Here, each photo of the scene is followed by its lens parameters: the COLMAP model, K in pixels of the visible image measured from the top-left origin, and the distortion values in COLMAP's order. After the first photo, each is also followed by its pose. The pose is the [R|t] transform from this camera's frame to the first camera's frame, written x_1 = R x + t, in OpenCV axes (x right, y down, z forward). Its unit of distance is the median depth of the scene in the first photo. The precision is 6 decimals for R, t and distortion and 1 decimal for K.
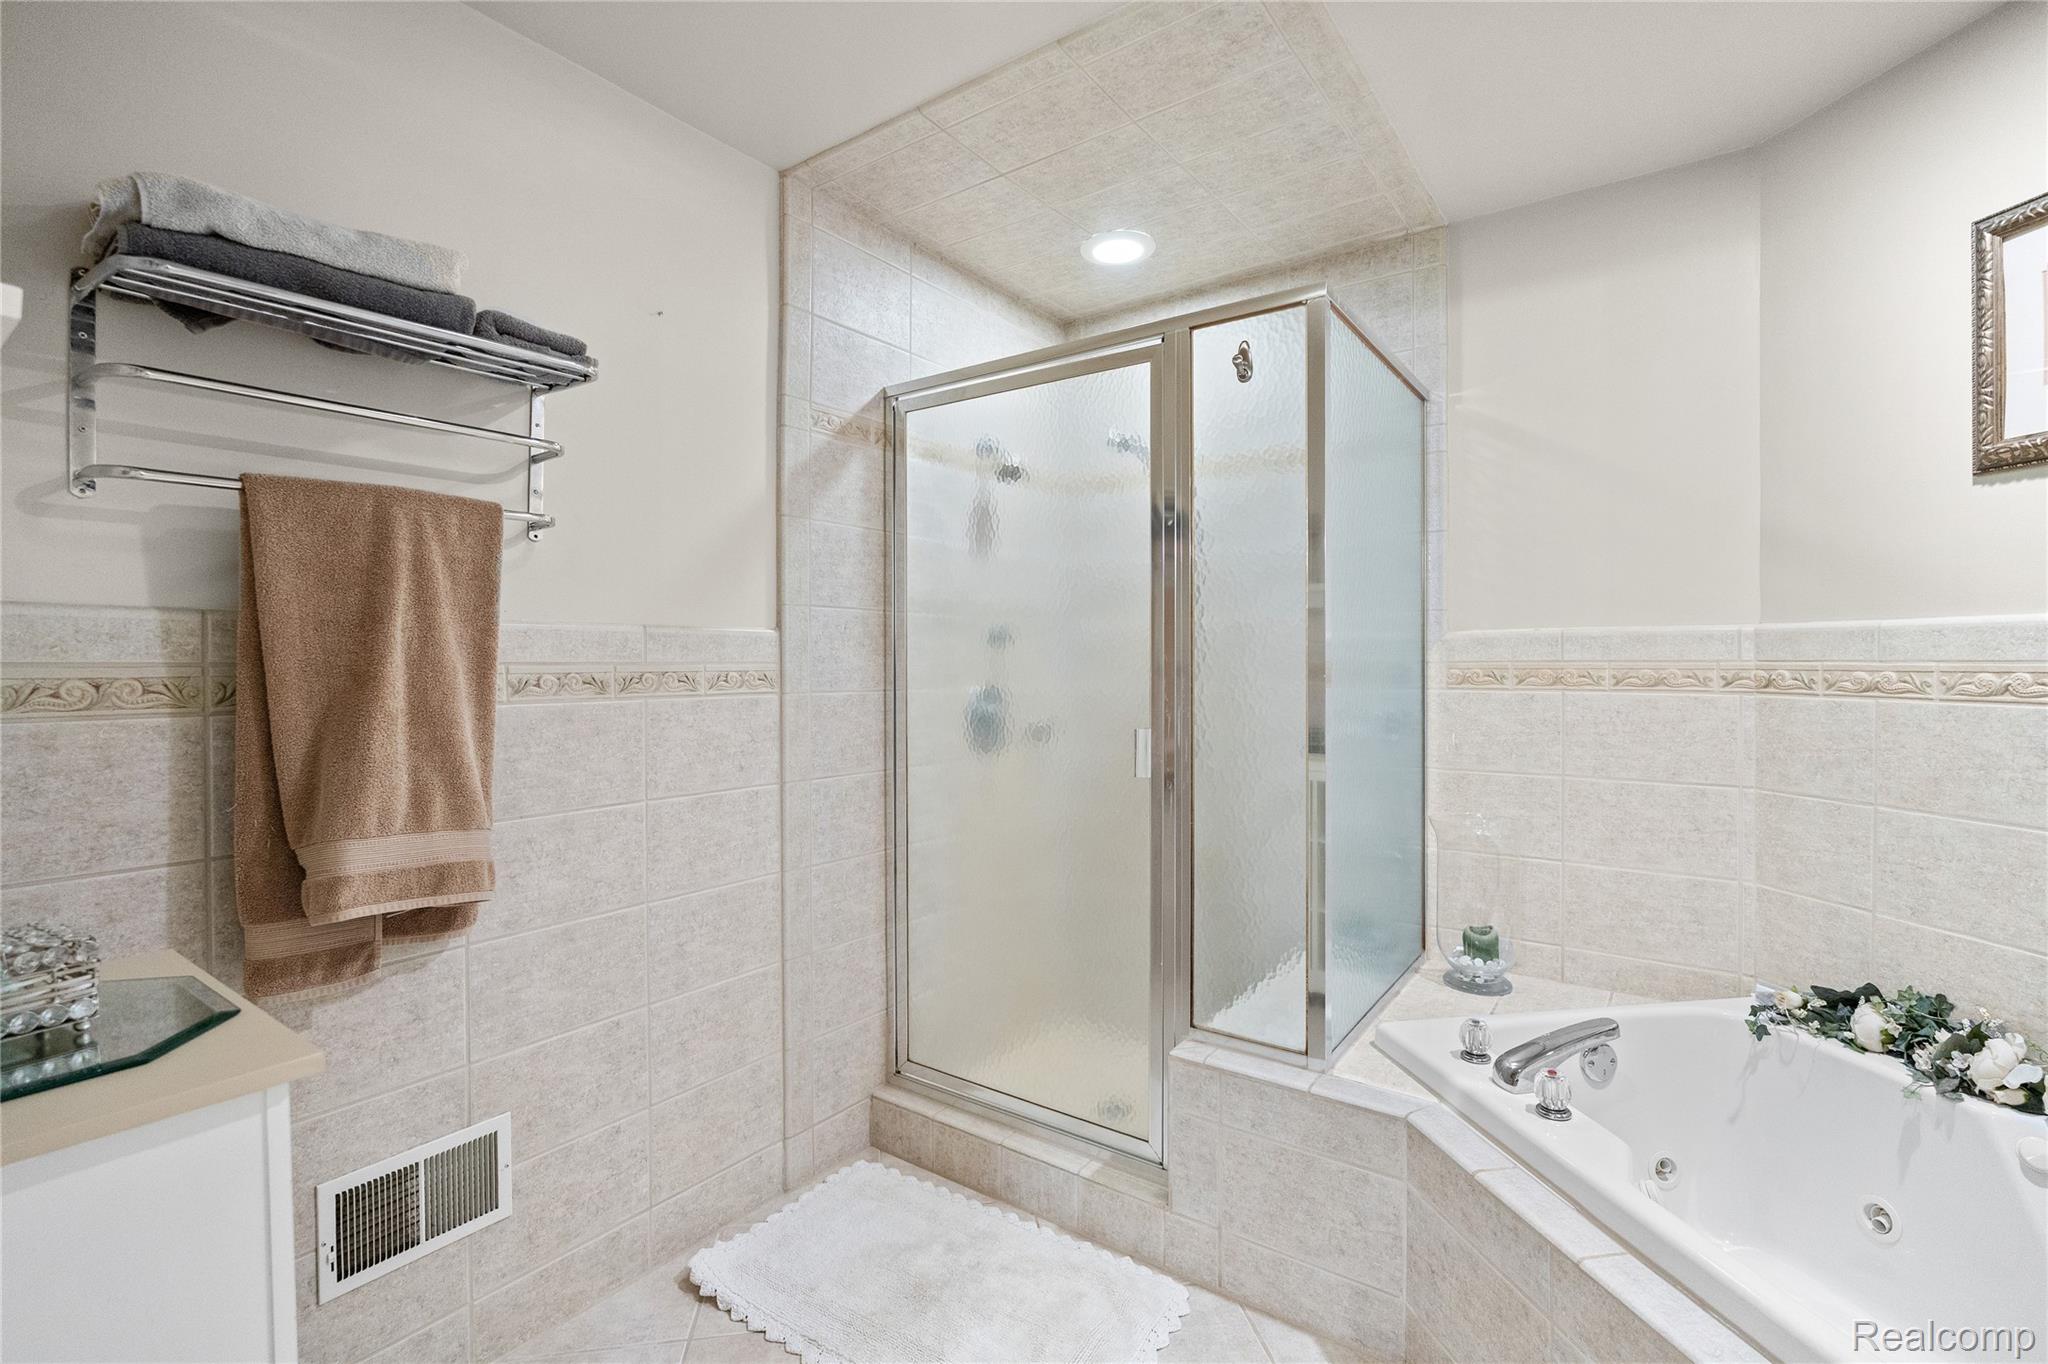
lens RADIAL K [[893.2, 0, 1028.9], [0, 893.2, 681.3], [0, 0, 1]] dist [-0.013300, 0.000451]
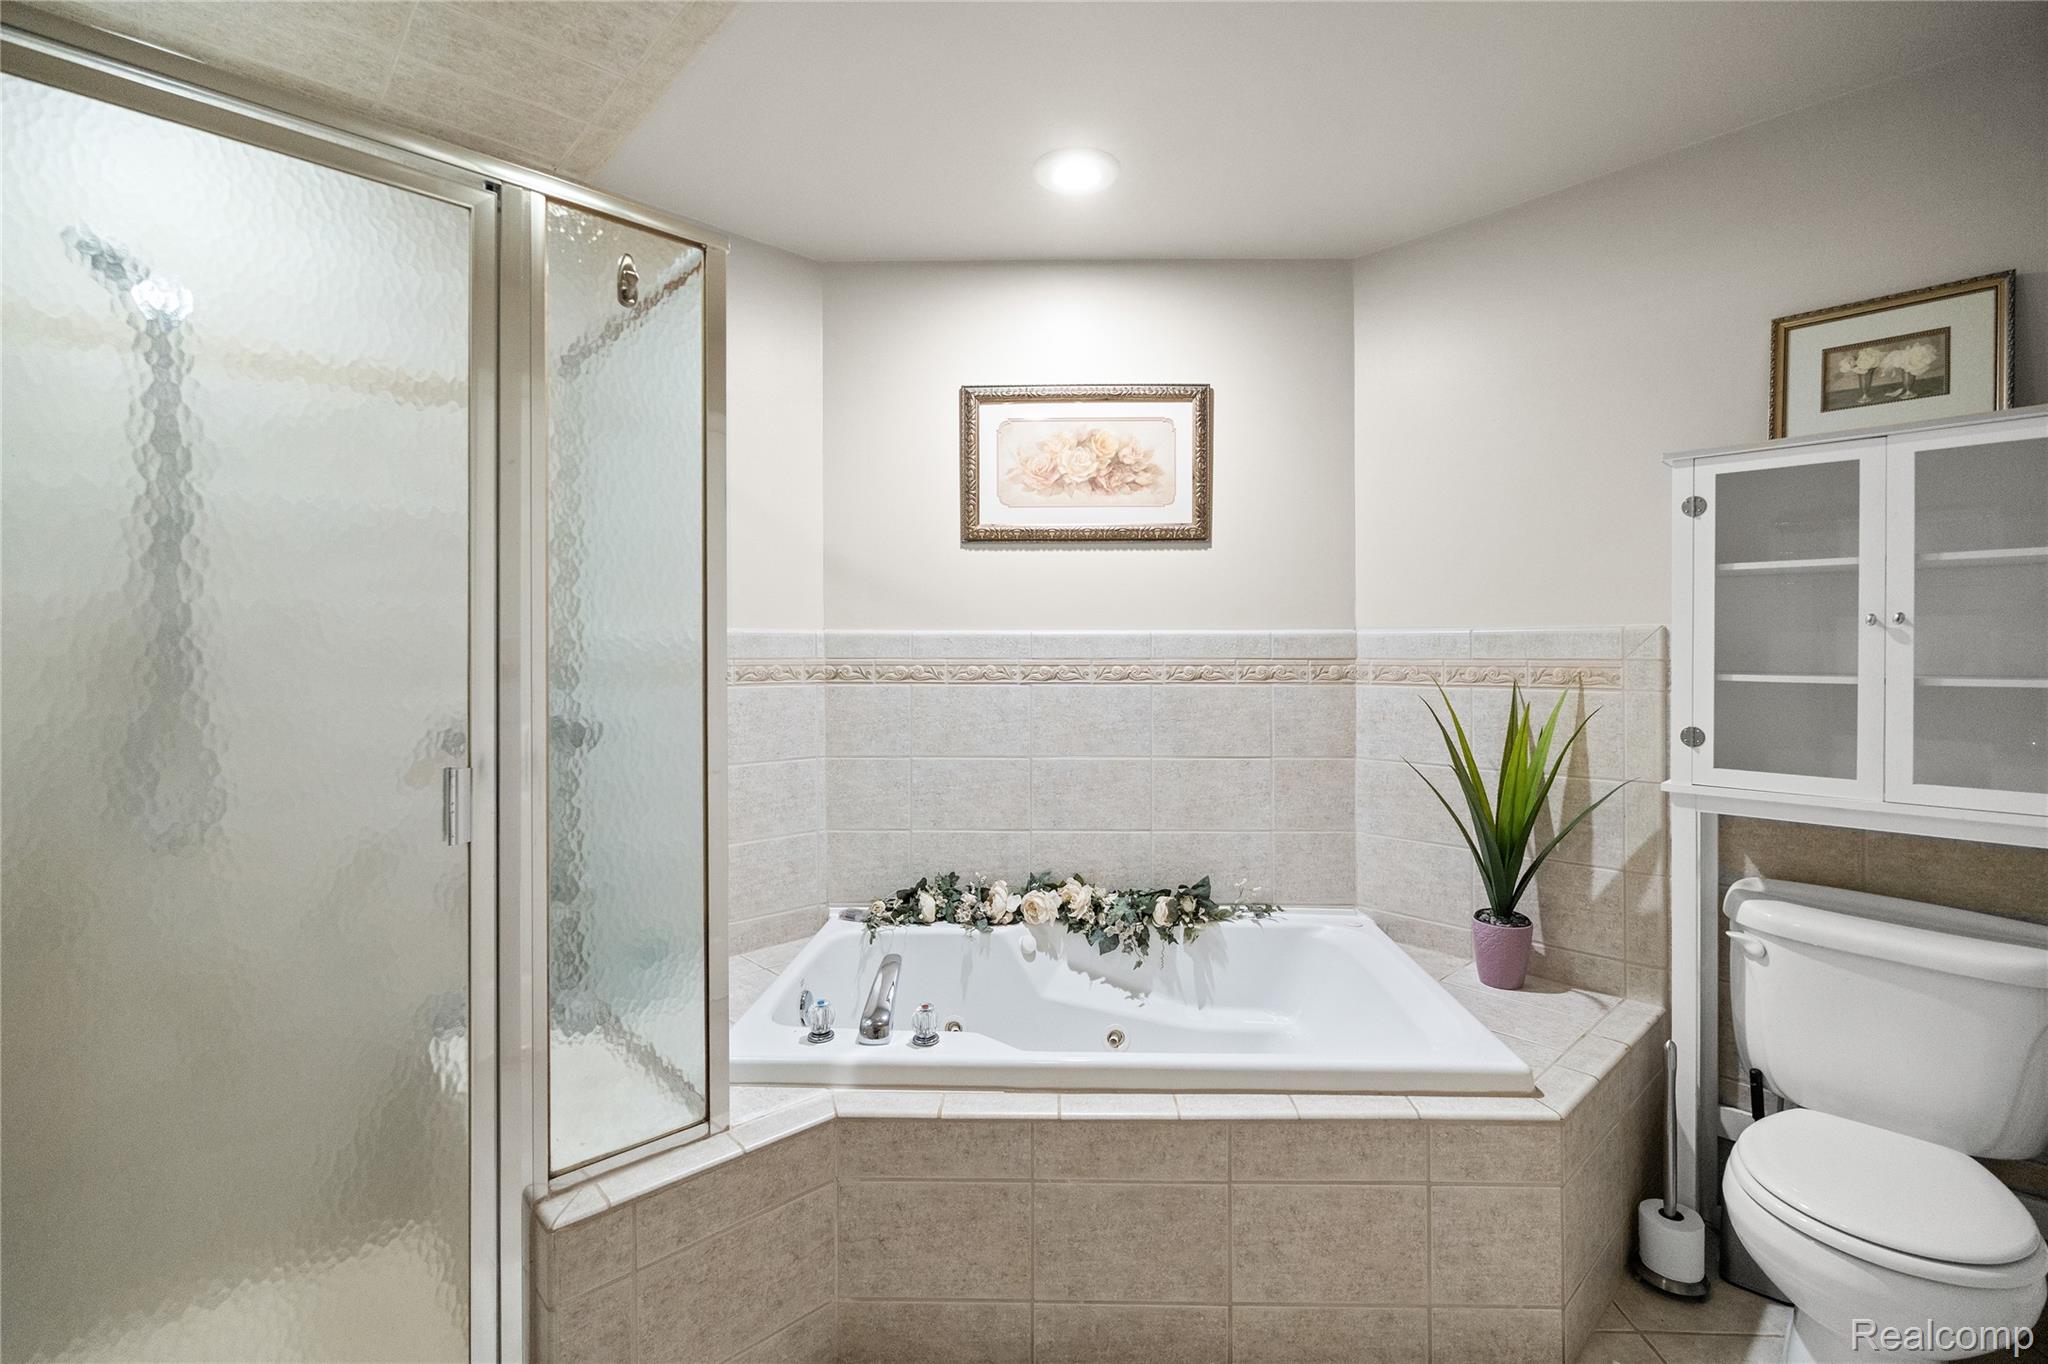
lens RADIAL K [[893.2, 0, 1027.0], [0, 893.2, 660.2], [0, 0, 1]] dist [-0.013300, 0.000451]
pose [[0.196114, -0.002606, 0.980578, -0.468861], [0.023294, 0.999727, -0.002002, -0.012772], [-0.980304, 0.023234, 0.196121, 0.531626]]
